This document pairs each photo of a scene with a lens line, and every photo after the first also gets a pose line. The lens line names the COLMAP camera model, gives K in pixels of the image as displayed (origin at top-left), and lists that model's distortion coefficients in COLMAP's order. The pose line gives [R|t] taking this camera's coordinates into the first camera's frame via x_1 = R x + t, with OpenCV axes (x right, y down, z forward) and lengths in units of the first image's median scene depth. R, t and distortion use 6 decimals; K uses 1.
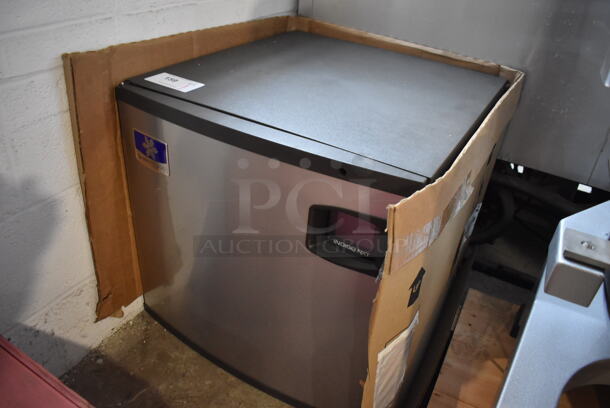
lens RADIAL K [[468.7, 0, 307.0], [0, 468.7, 201.9], [0, 0, 1]] dist [-0.095848, 0.008348]
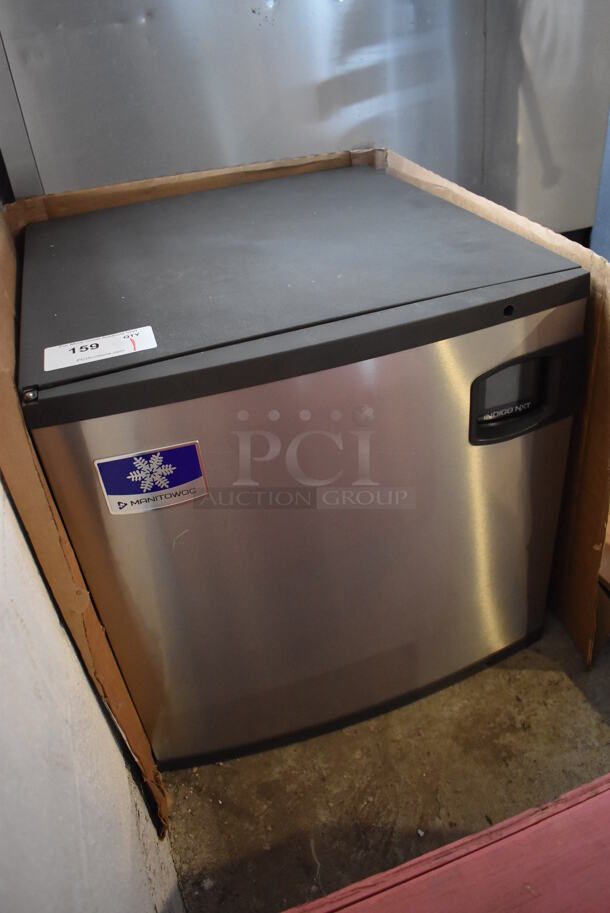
lens RADIAL K [[701.5, 0, 309.8], [0, 701.5, 459.8], [0, 0, 1]] dist [-0.095848, 0.008348]
pose [[0.642566, -0.544794, 0.538802, -0.556765], [0.520958, 0.826275, 0.214178, -0.177514], [-0.561882, 0.143069, 0.814752, 0.221228]]
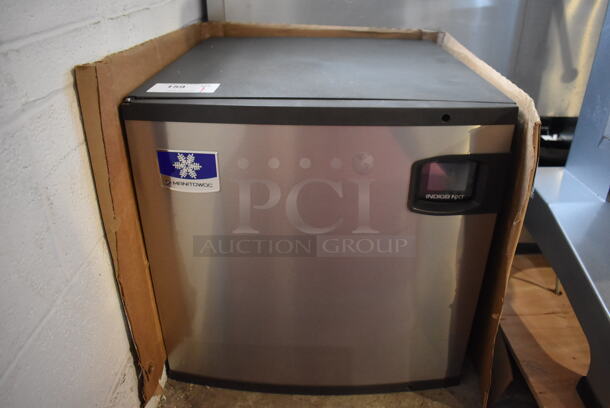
lens RADIAL K [[468.7, 0, 307.3], [0, 468.7, 201.9], [0, 0, 1]] dist [-0.095848, 0.008348]
pose [[0.873180, -0.290010, 0.391728, -0.432238], [0.312098, 0.950019, 0.007650, 0.005475], [-0.374367, 0.115577, 0.920049, 0.132515]]
